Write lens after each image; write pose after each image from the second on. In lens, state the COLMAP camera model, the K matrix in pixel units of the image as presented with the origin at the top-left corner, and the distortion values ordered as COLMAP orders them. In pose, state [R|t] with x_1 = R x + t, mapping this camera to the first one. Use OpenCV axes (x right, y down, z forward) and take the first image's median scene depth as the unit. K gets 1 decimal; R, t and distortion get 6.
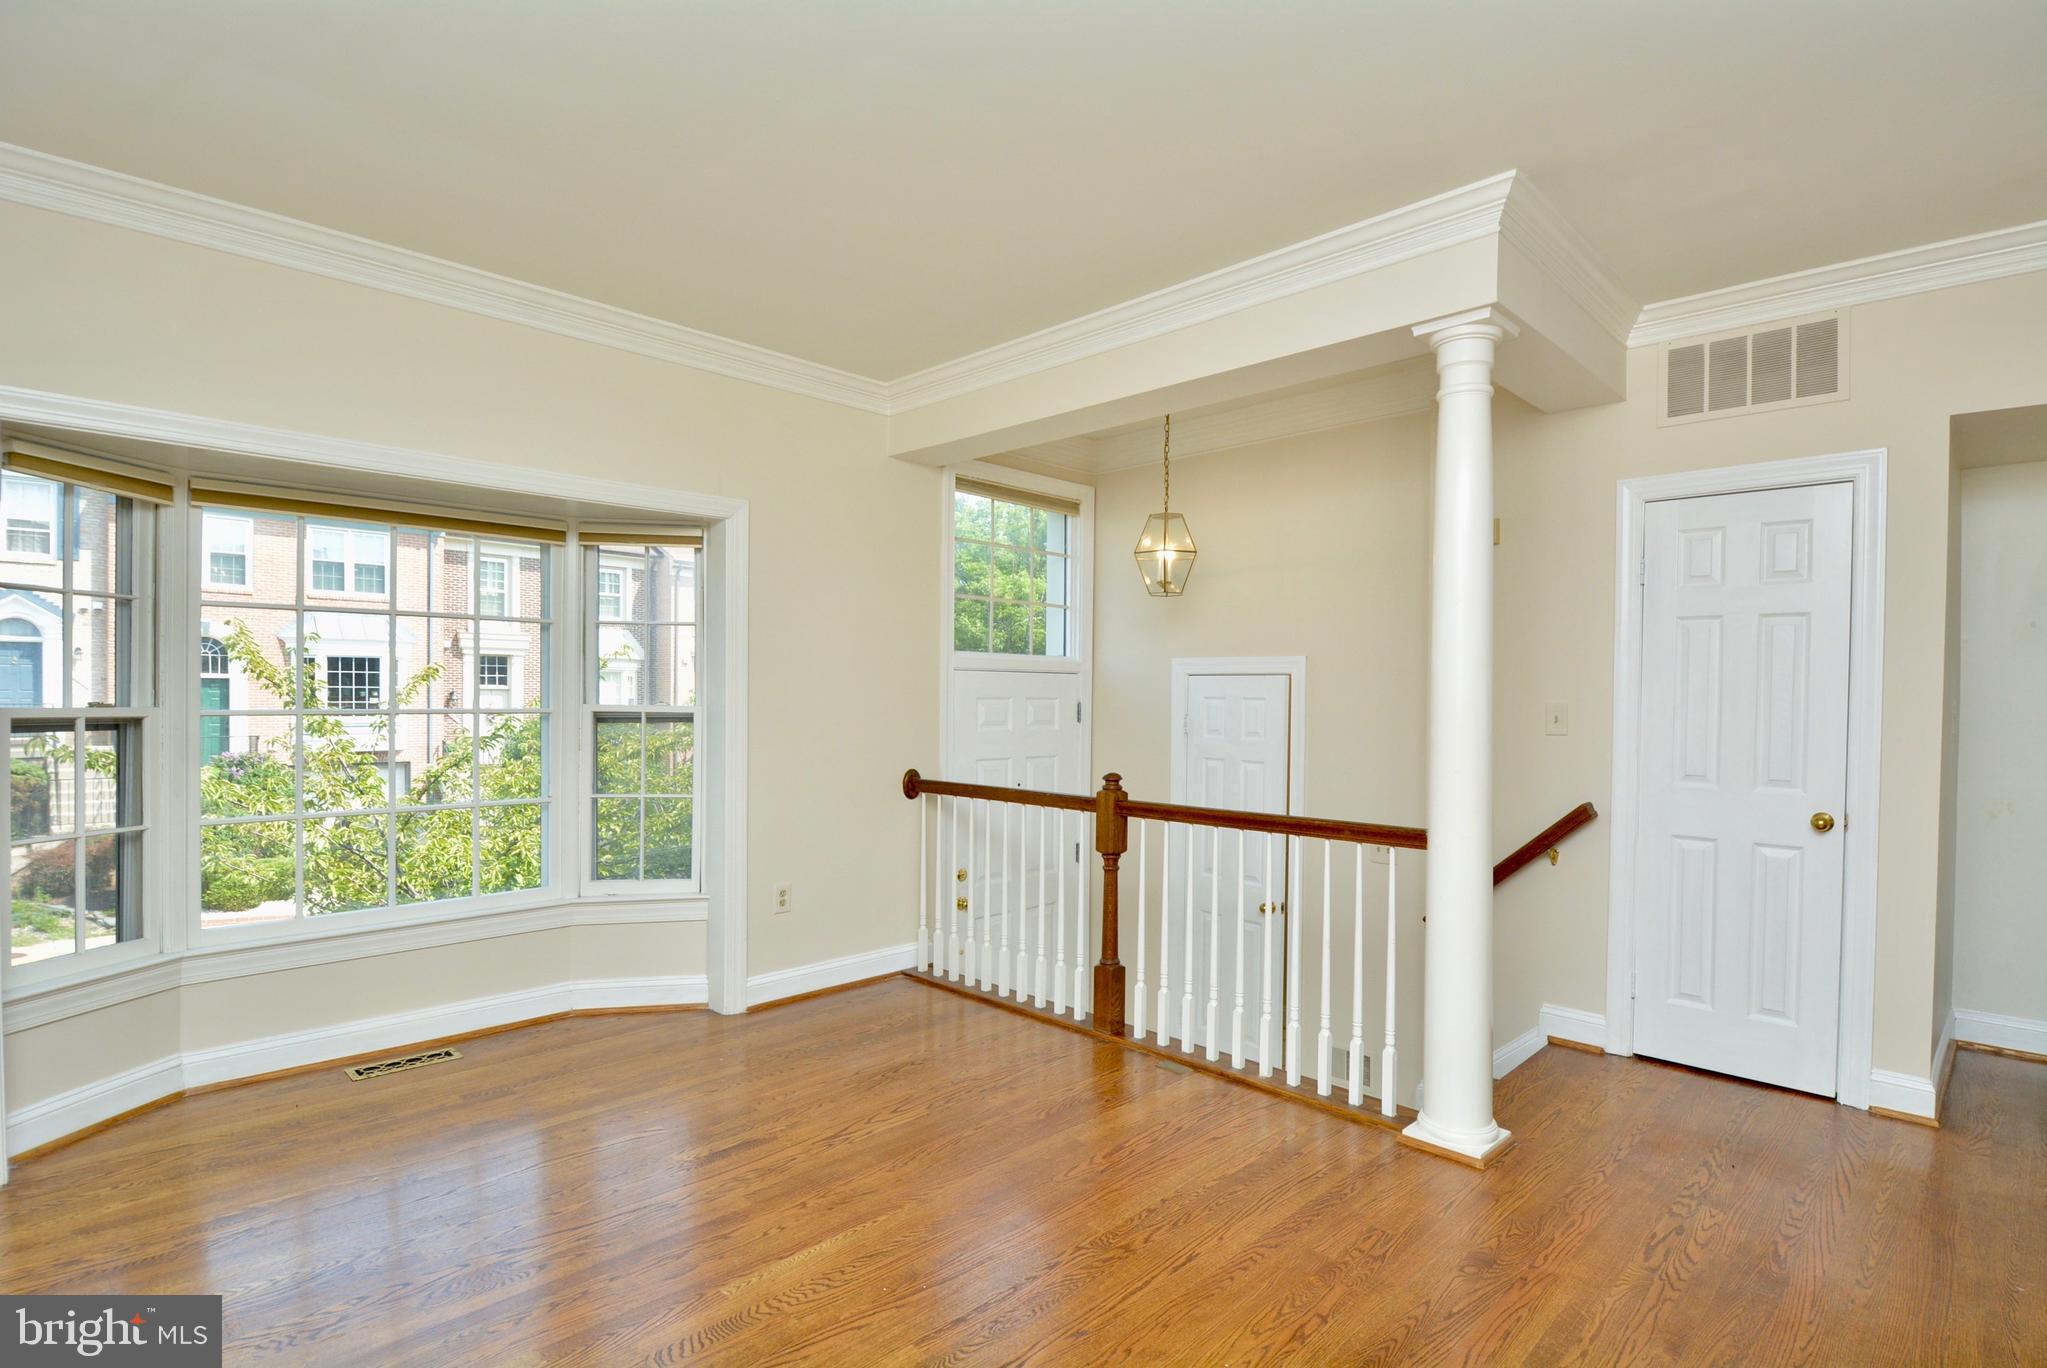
lens RADIAL K [[1014.6, 0, 1035.1], [0, 1014.6, 697.4], [0, 0, 1]] dist [0.018476, -0.024486]
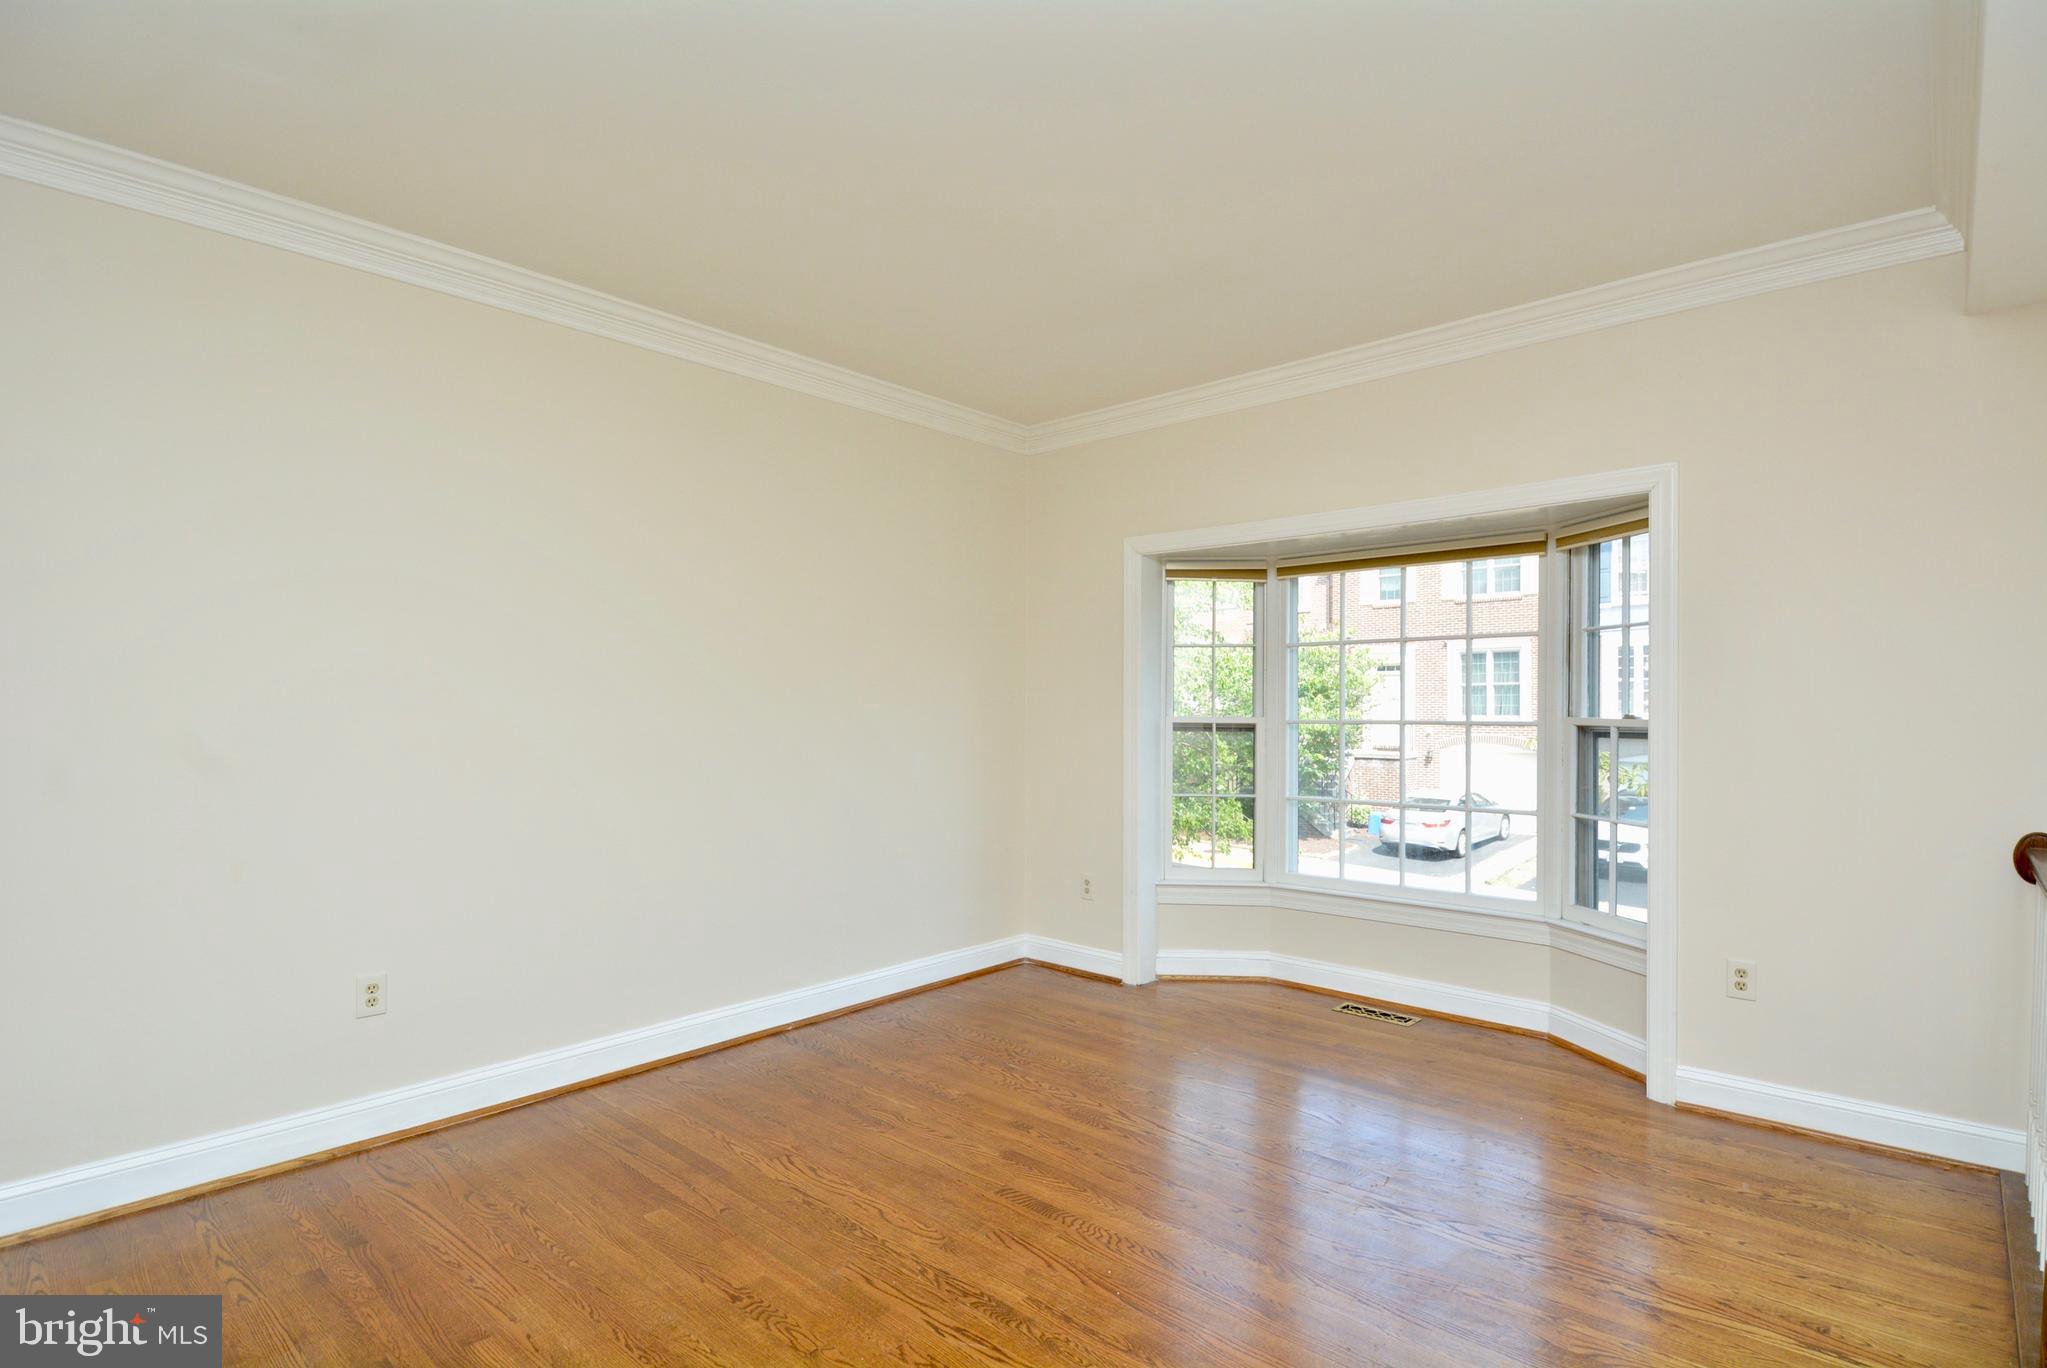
lens RADIAL K [[1014.6, 0, 1025.6], [0, 1014.6, 687.4], [0, 0, 1]] dist [0.018476, -0.024486]
pose [[0.035439, -0.024250, -0.999078, 0.542198], [-0.000220, 0.999705, -0.024273, 0.002200], [0.999372, 0.001080, 0.035423, 0.507852]]
